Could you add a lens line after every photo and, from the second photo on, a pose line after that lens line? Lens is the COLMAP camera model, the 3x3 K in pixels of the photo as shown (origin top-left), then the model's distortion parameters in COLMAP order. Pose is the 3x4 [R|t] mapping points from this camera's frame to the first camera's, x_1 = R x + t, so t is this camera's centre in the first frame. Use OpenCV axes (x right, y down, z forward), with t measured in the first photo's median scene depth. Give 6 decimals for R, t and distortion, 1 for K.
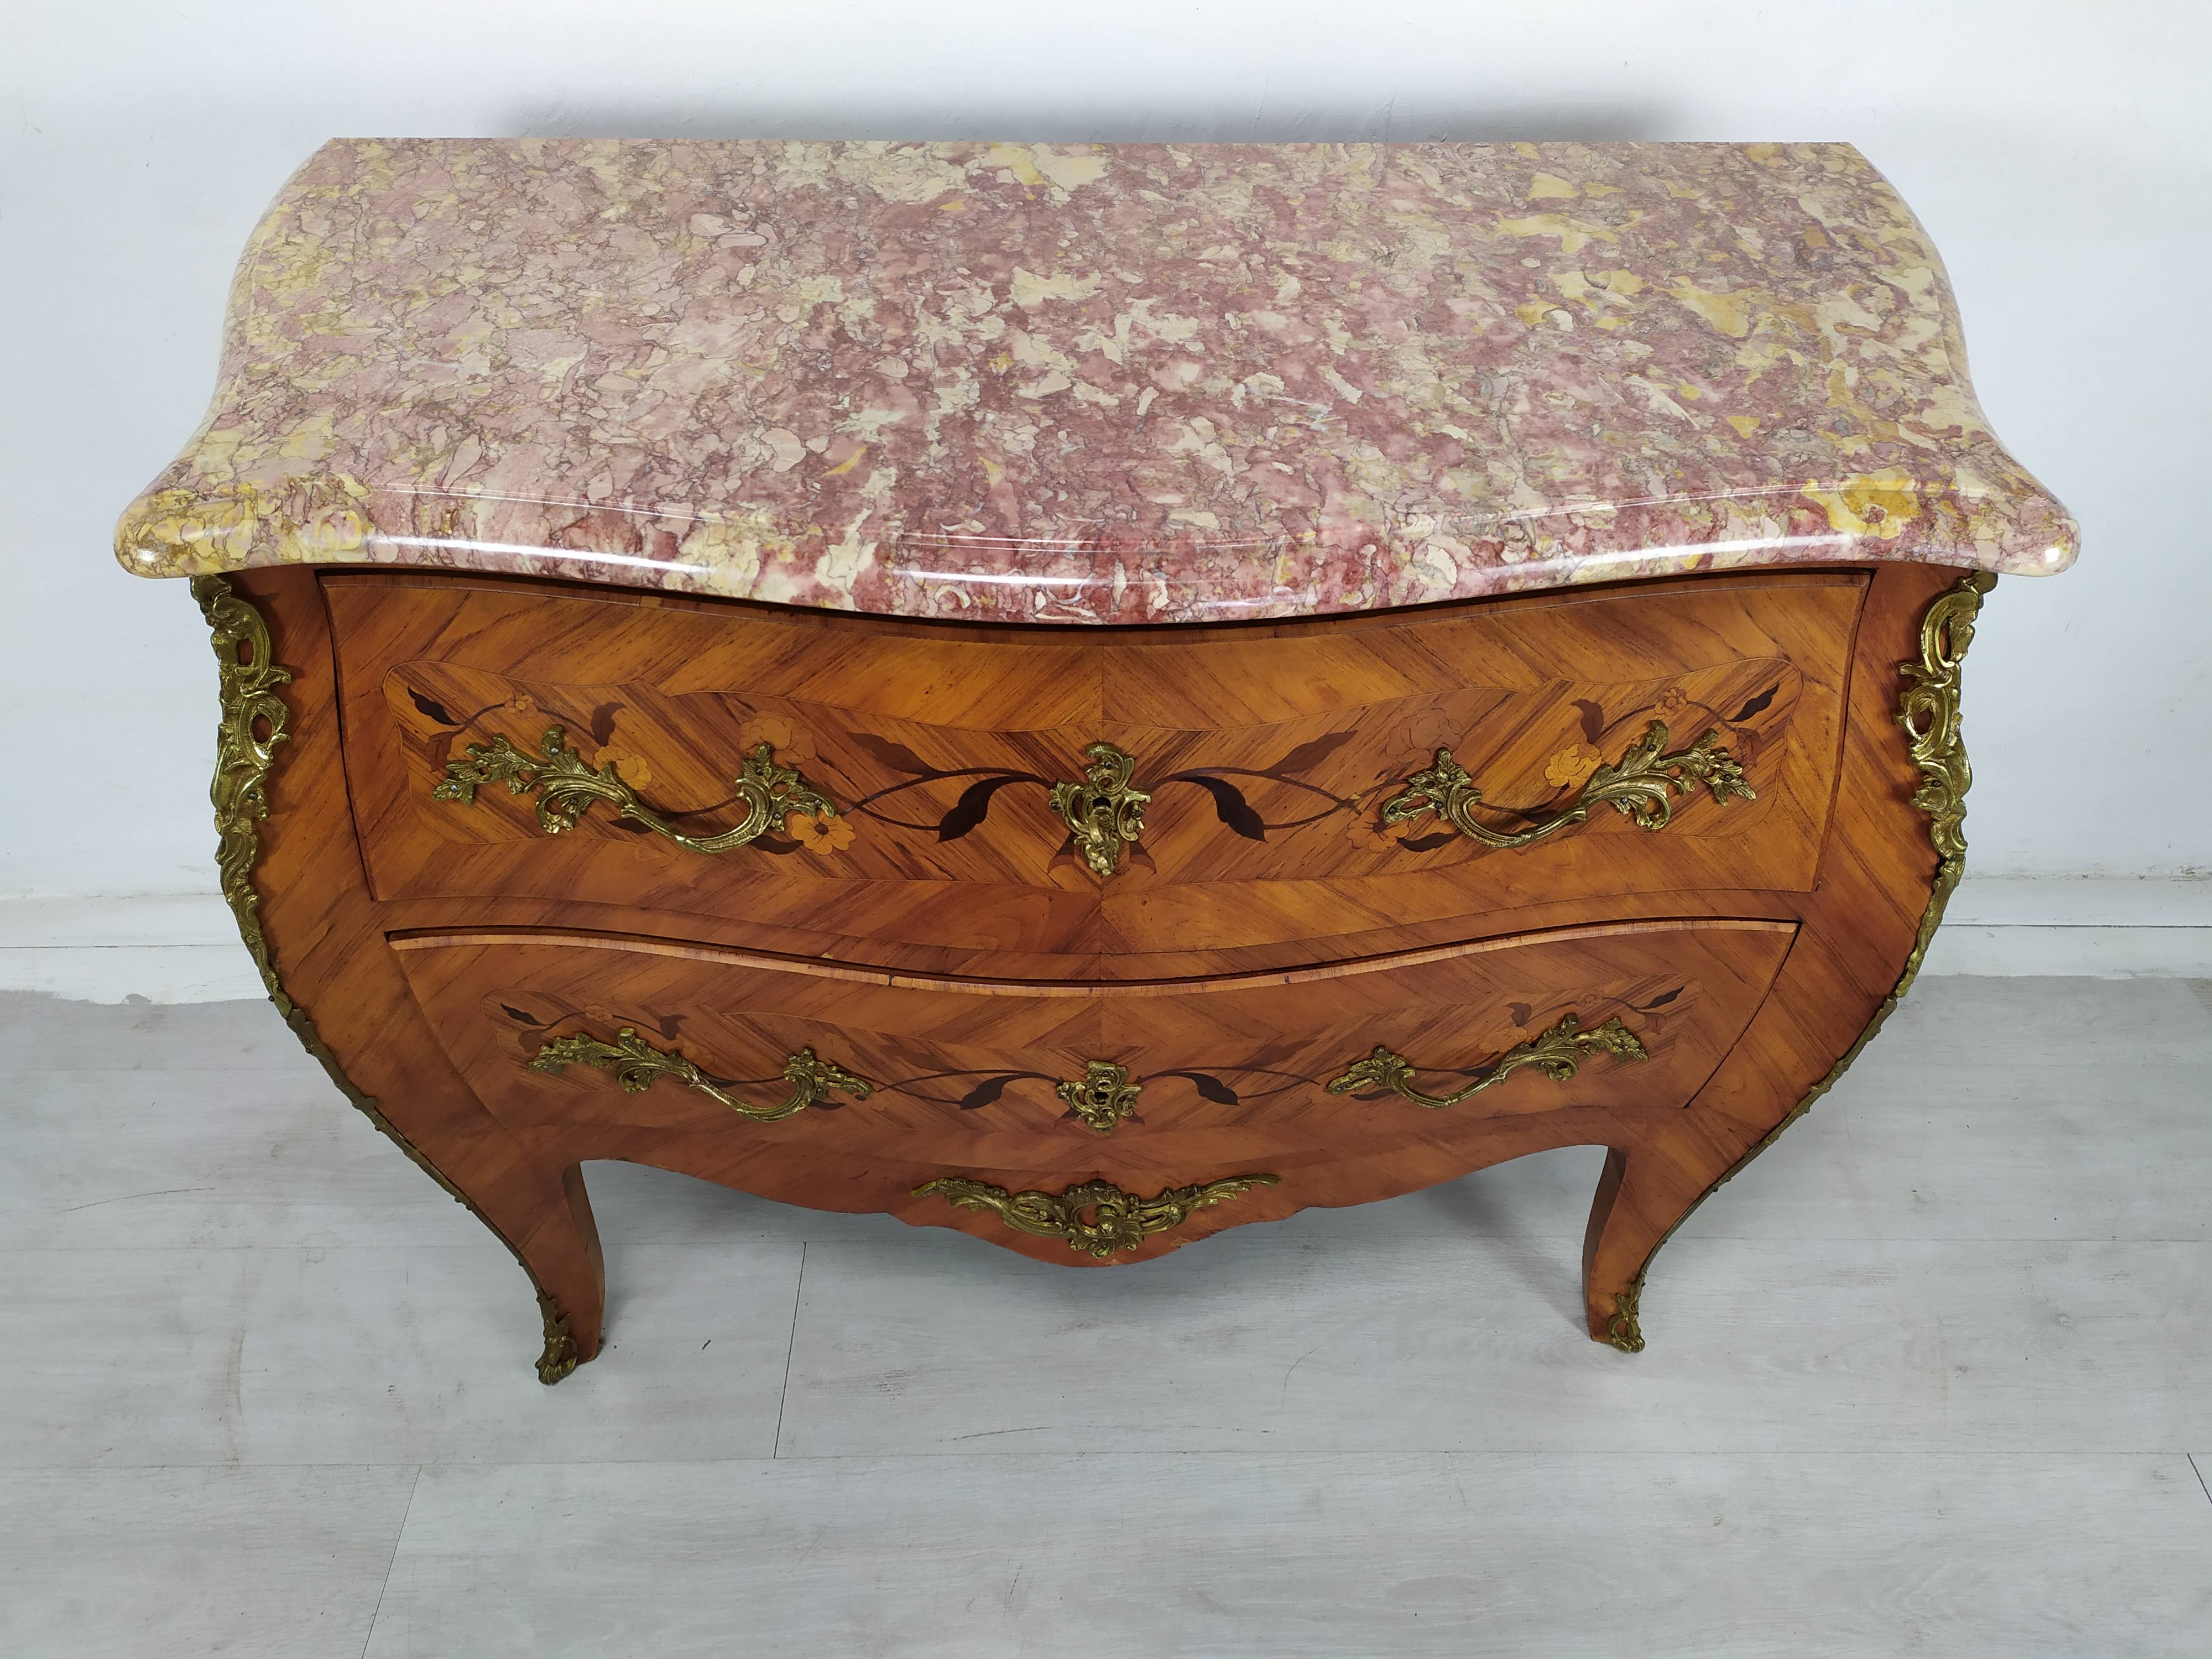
lens RADIAL K [[1671.6, 0, 1118.7], [0, 1671.6, 835.4], [0, 0, 1]] dist [0.048273, -0.058466]
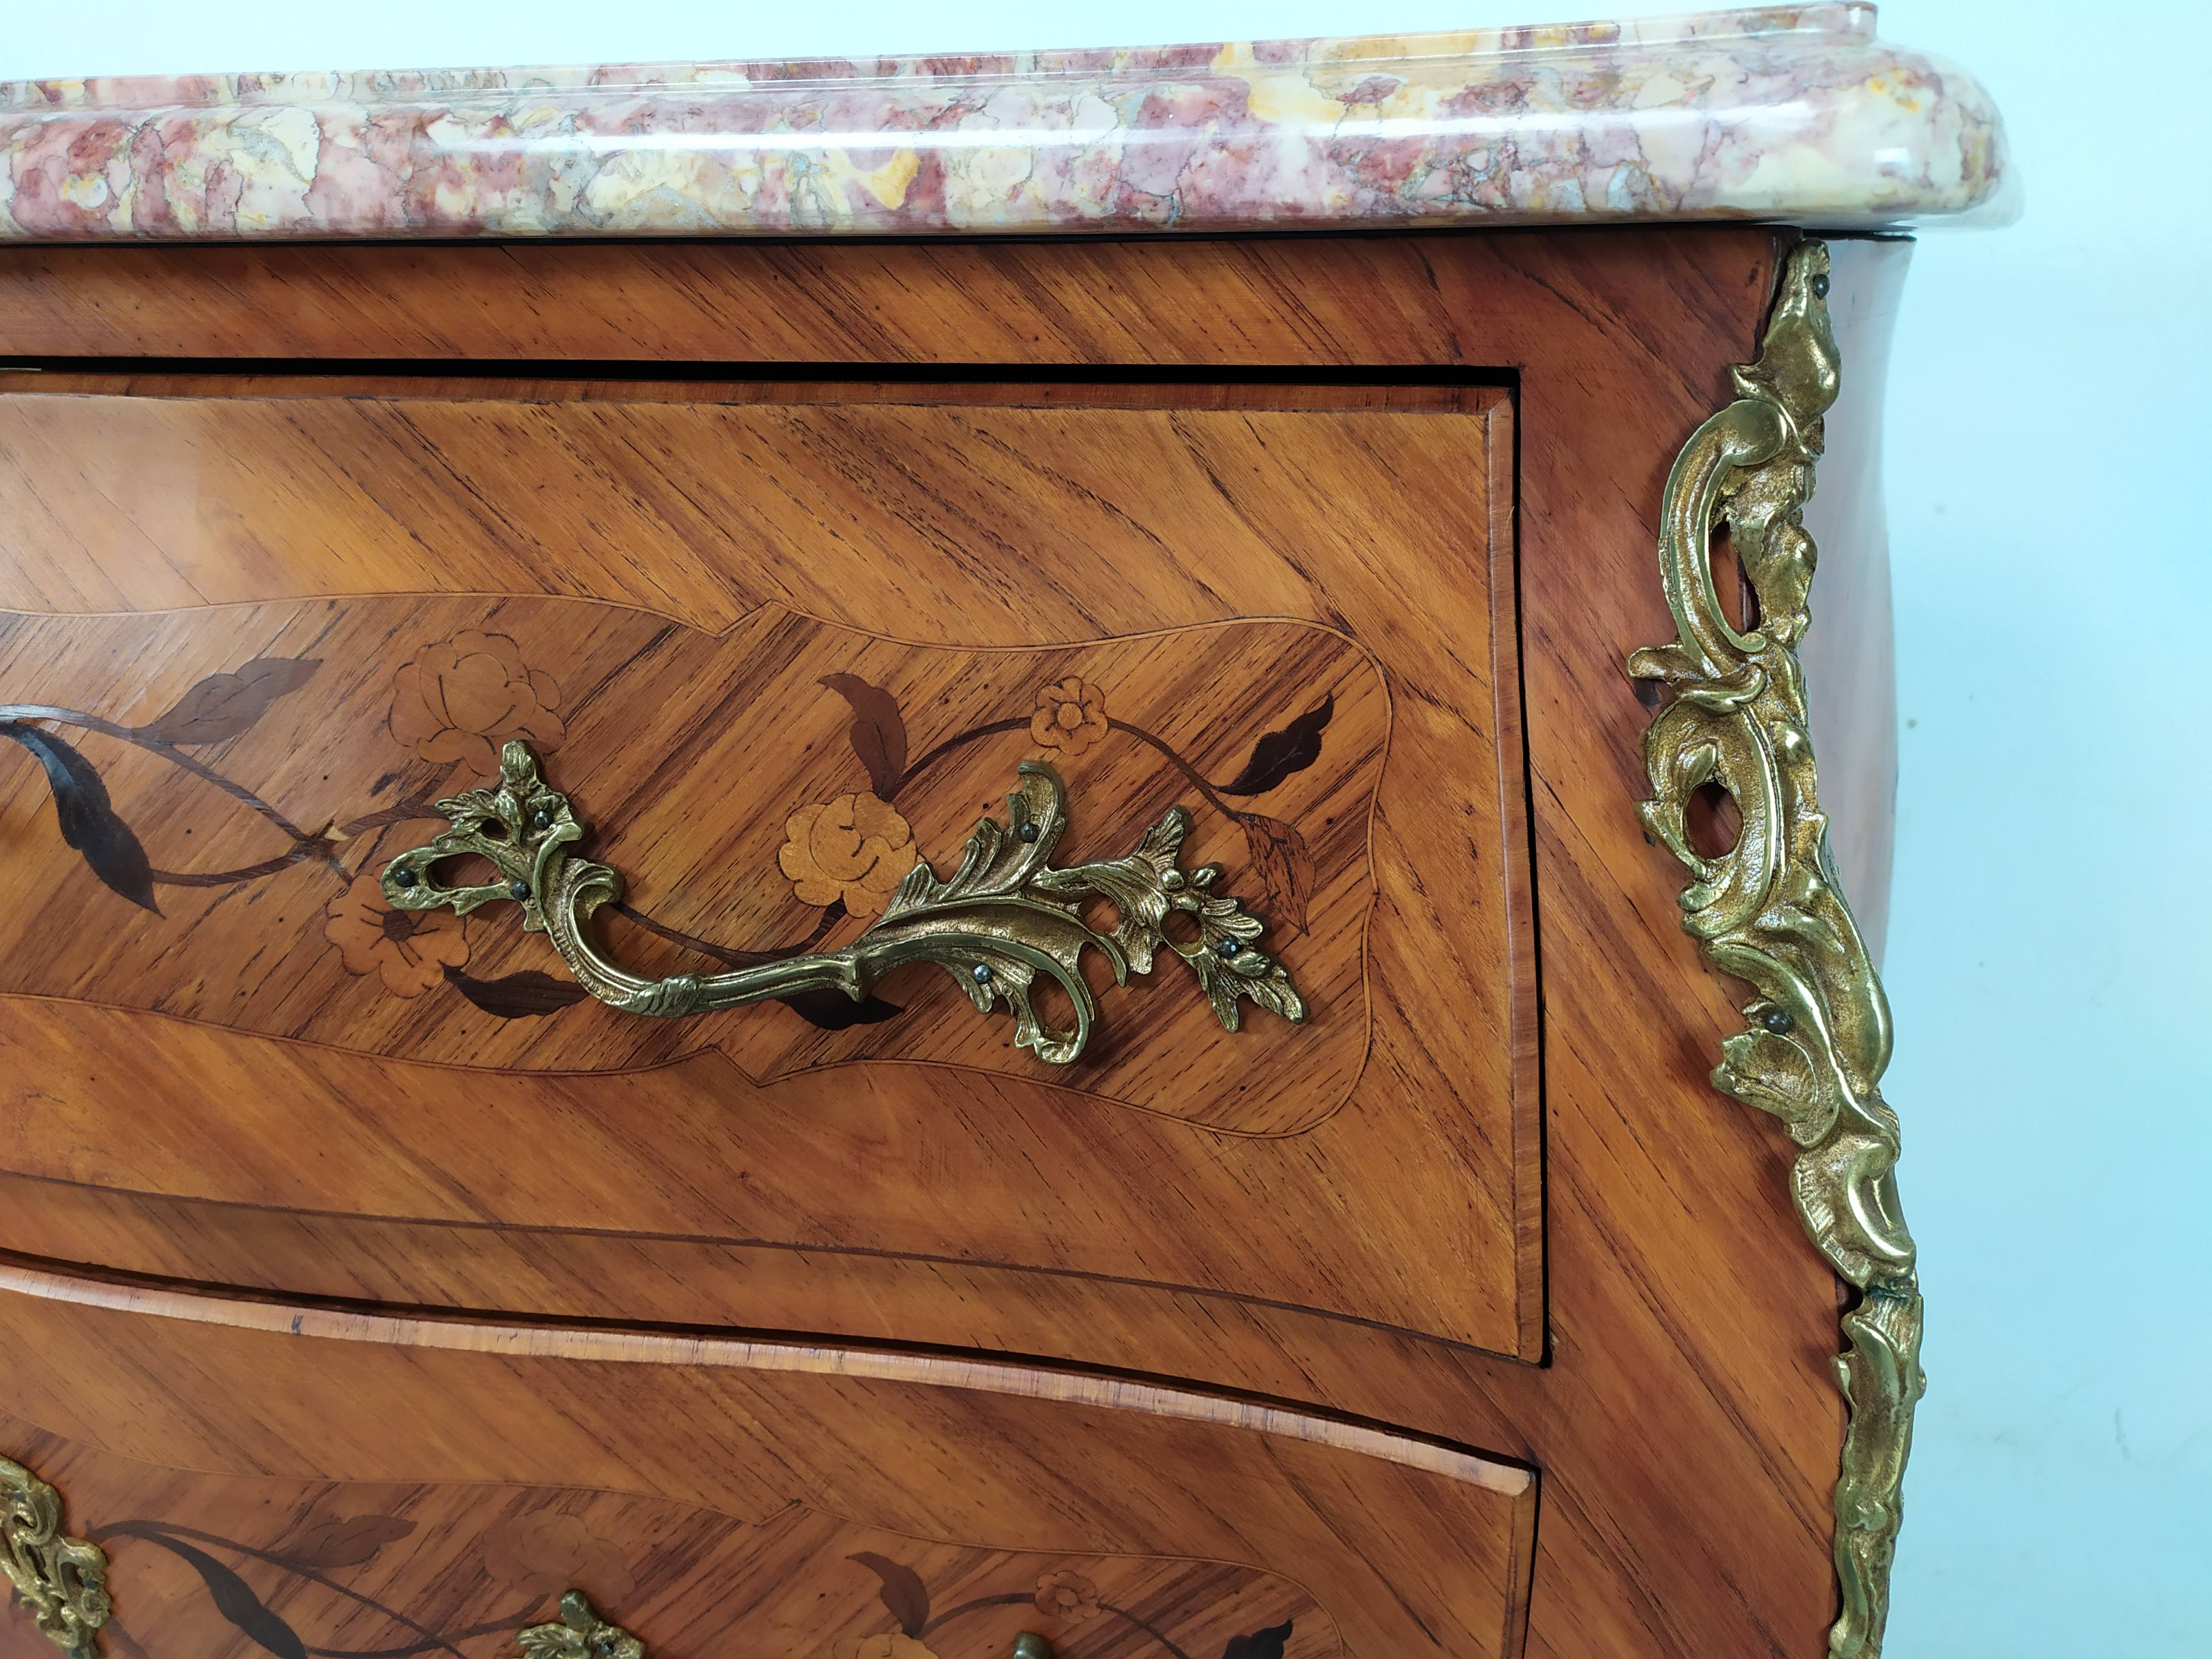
lens RADIAL K [[1671.6, 0, 1141.9], [0, 1671.6, 819.2], [0, 0, 1]] dist [0.048273, -0.058466]
pose [[0.938032, 0.090359, -0.334562, 0.480594], [-0.226344, 0.890793, -0.394027, 0.099161], [0.262422, 0.445336, 0.856044, 0.659894]]
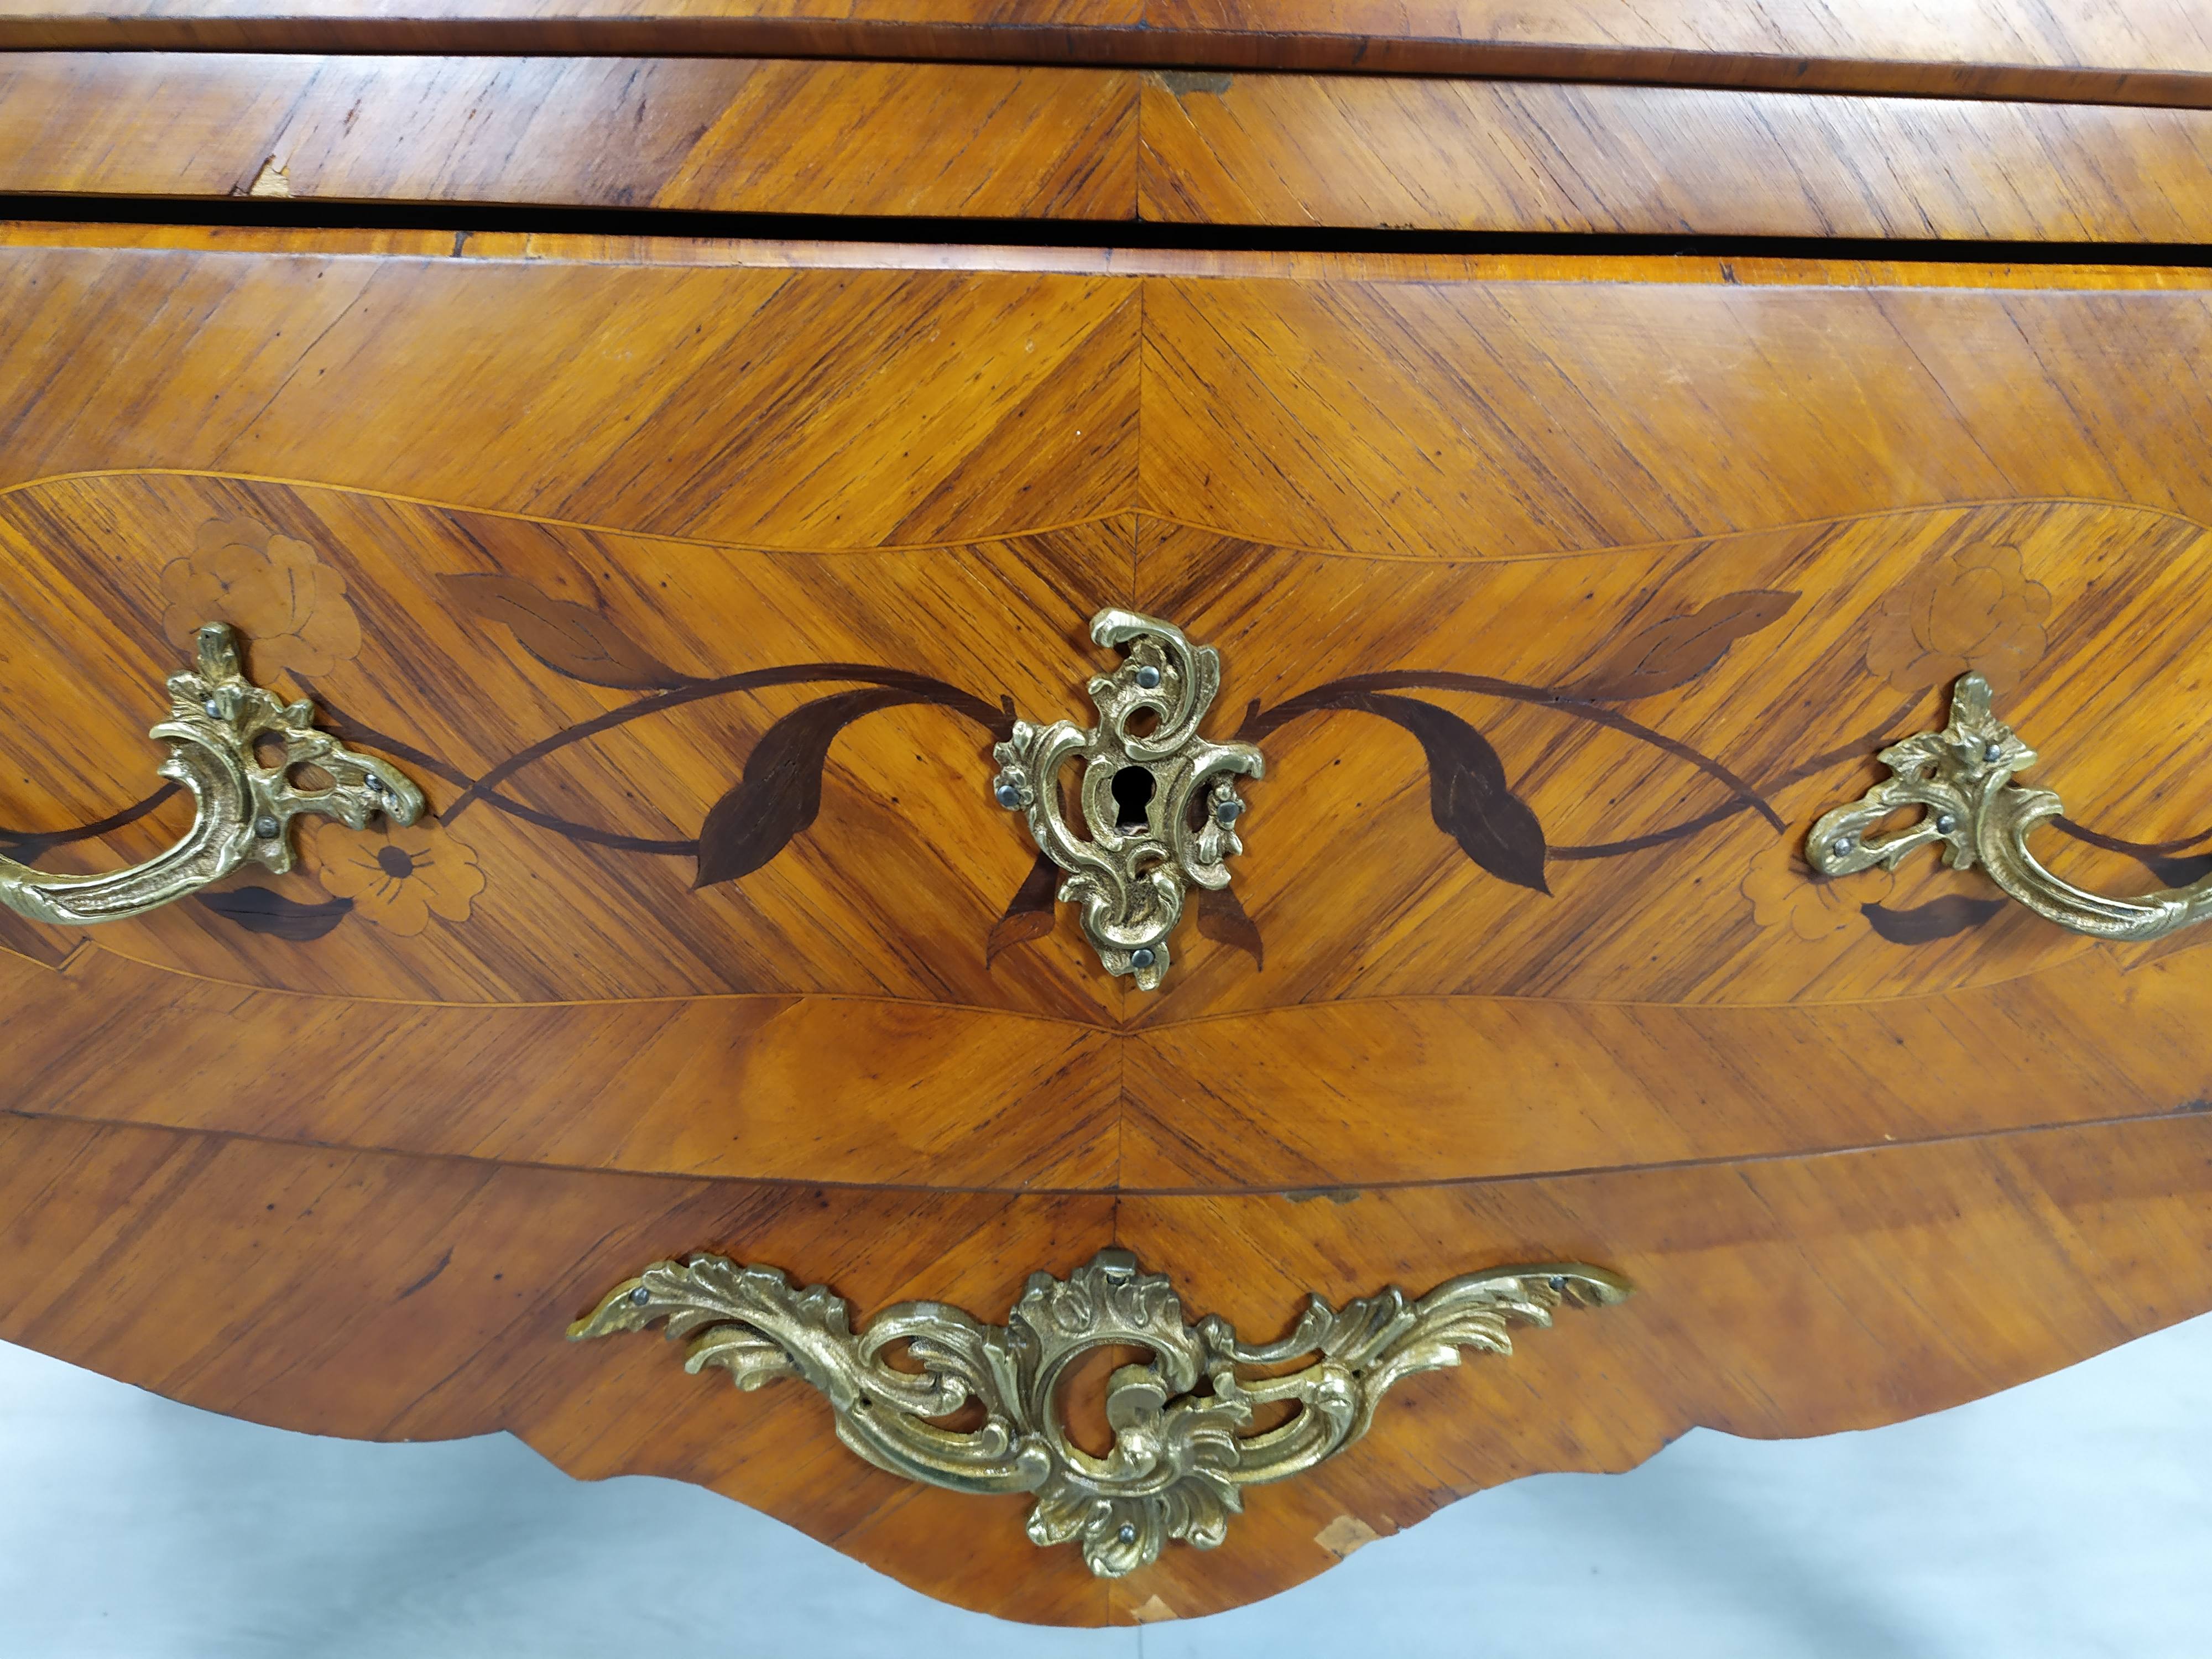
lens RADIAL K [[1671.6, 0, 1114.9], [0, 1671.6, 849.7], [0, 0, 1]] dist [0.048273, -0.058466]
pose [[0.999945, 0.002714, 0.010161, -0.019447], [0.001697, 0.911832, -0.410559, 0.337476], [-0.010380, 0.410554, 0.911777, 0.810848]]
